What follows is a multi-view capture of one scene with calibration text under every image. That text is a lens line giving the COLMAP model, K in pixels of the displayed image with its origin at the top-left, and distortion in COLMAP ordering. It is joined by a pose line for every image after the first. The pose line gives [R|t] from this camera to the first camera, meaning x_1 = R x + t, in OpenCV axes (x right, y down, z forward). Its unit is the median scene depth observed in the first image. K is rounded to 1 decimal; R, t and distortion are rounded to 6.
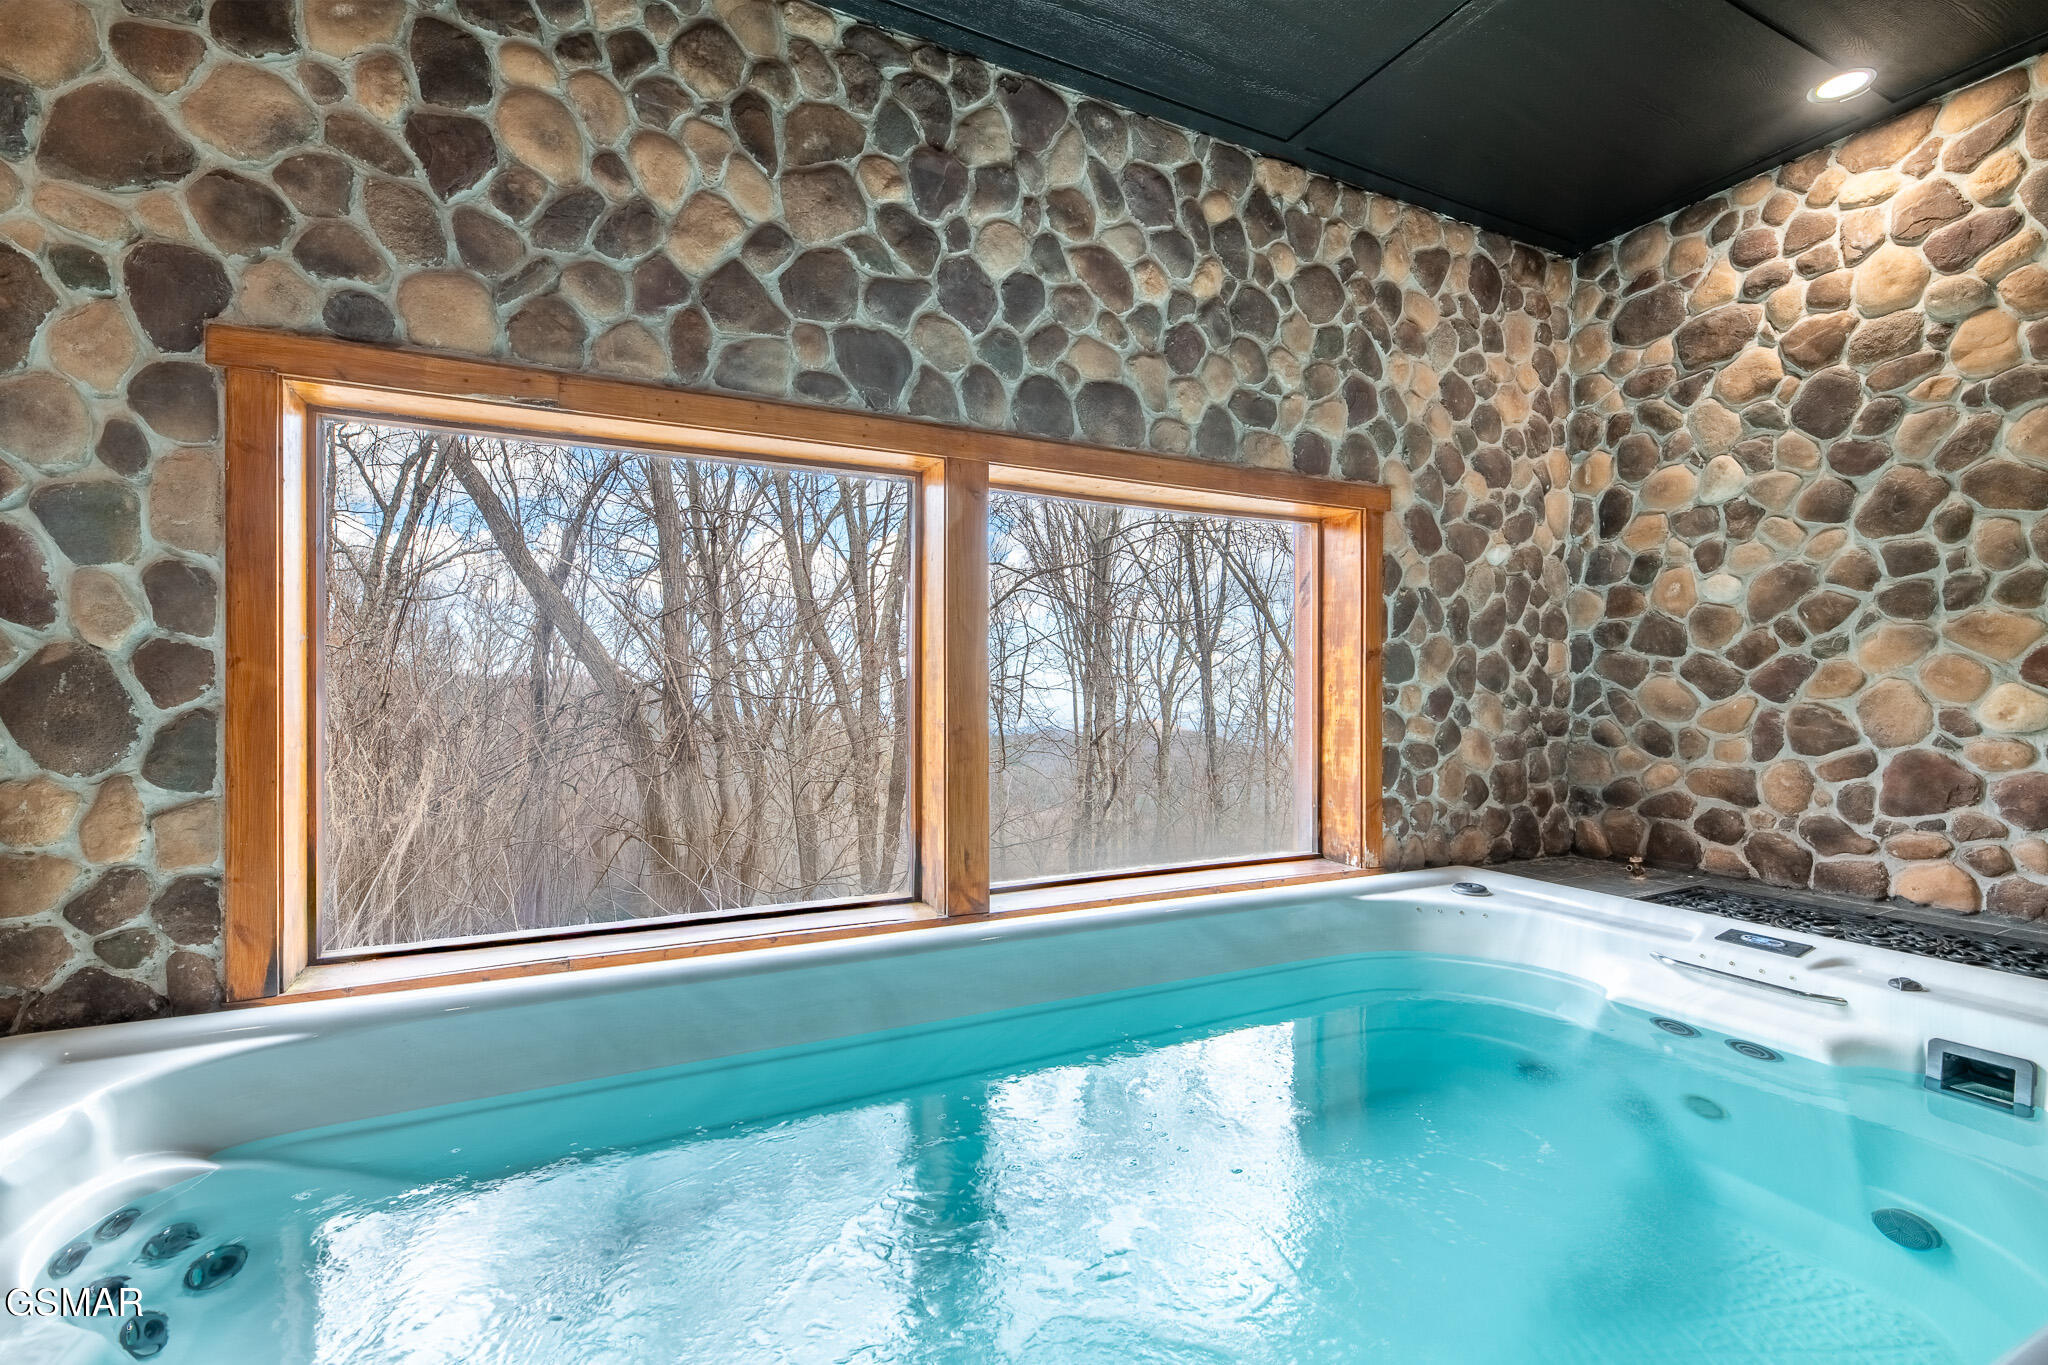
lens RADIAL K [[894.5, 0, 1018.9], [0, 894.5, 687.1], [0, 0, 1]] dist [0.002426, -0.003368]
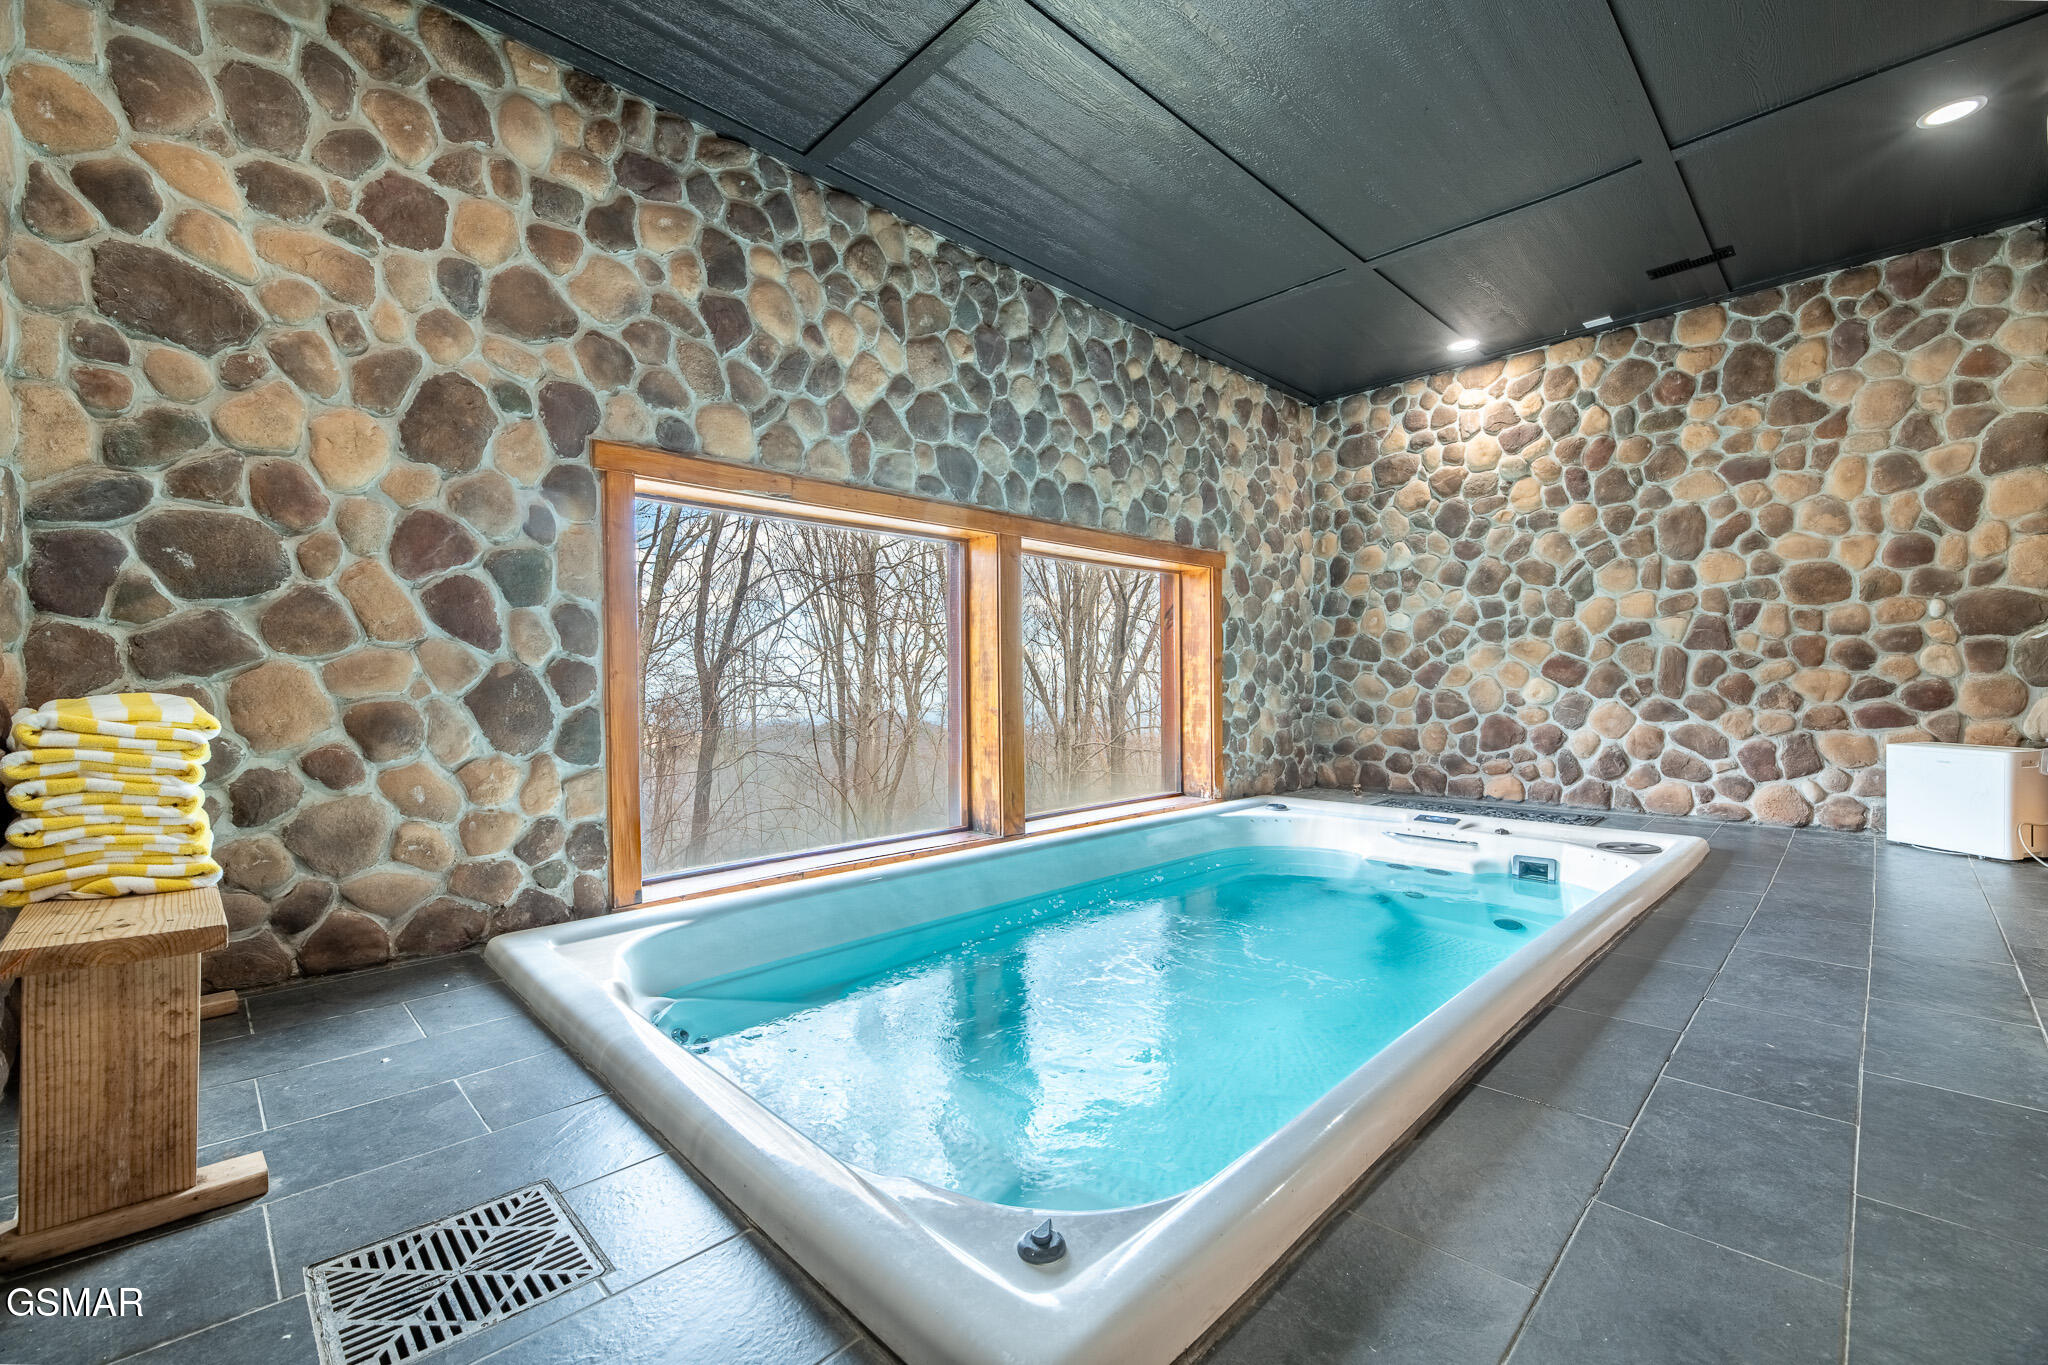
lens RADIAL K [[828.2, 0, 1021.9], [0, 828.2, 686.1], [0, 0, 1]] dist [-0.003405, -0.001760]
pose [[0.953000, -0.010511, 0.302787, -0.414078], [0.008256, 0.999928, 0.008728, -0.009722], [-0.302857, -0.005818, 0.953018, -0.304382]]
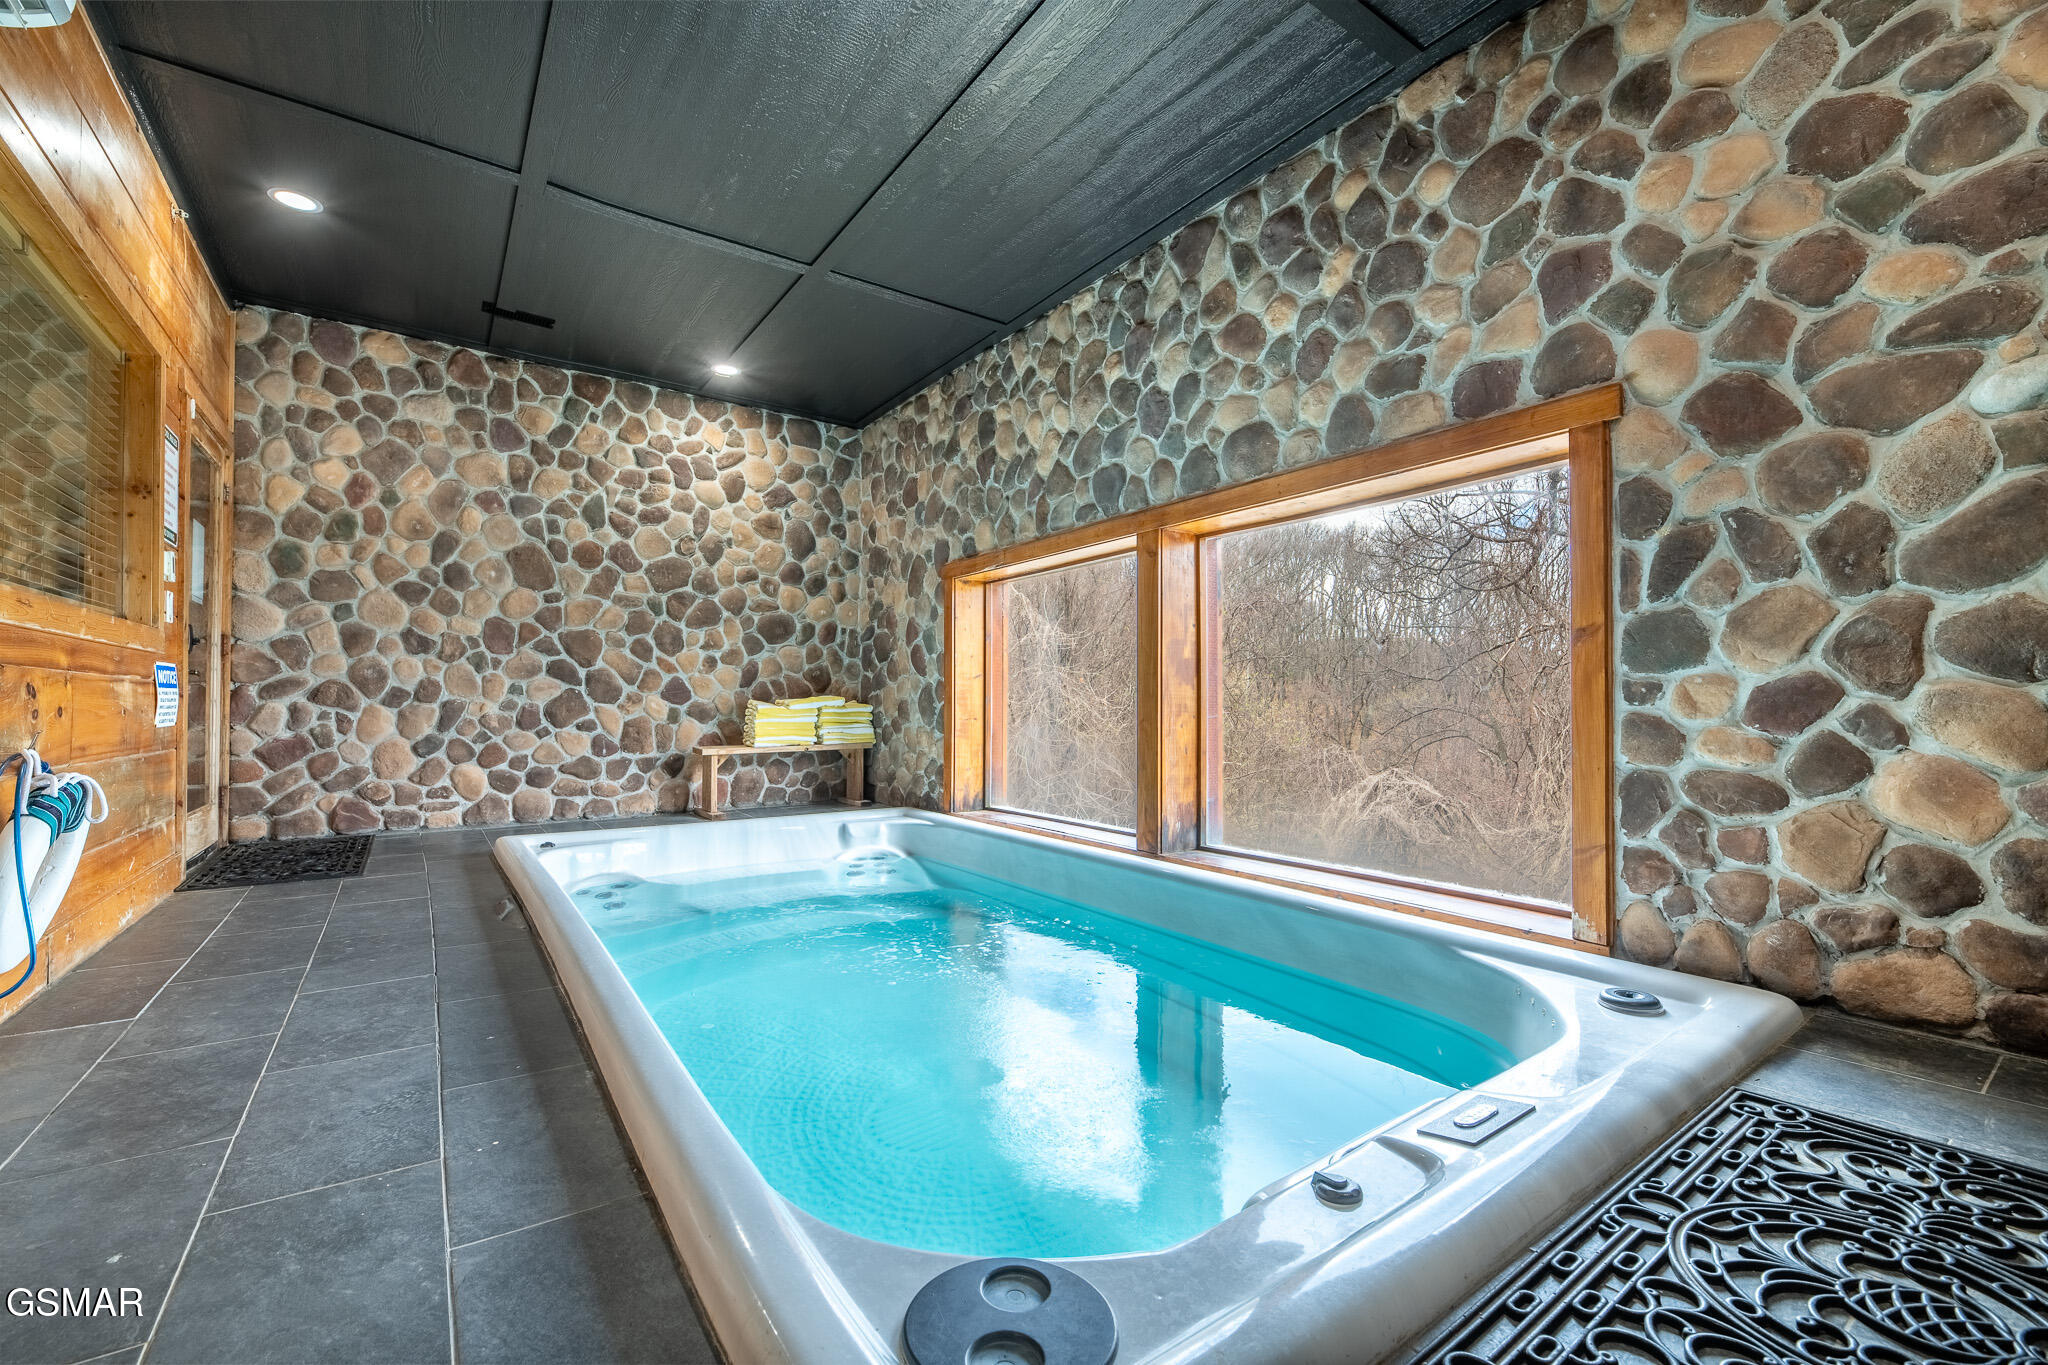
lens RADIAL K [[856.0, 0, 1049.3], [0, 856.0, 684.1], [0, 0, 1]] dist [-0.003773, -0.000960]
pose [[0.177948, -0.026120, -0.983693, 1.108893], [0.006817, 0.999656, -0.025311, 0.019463], [0.984016, -0.002202, 0.178065, 0.537650]]
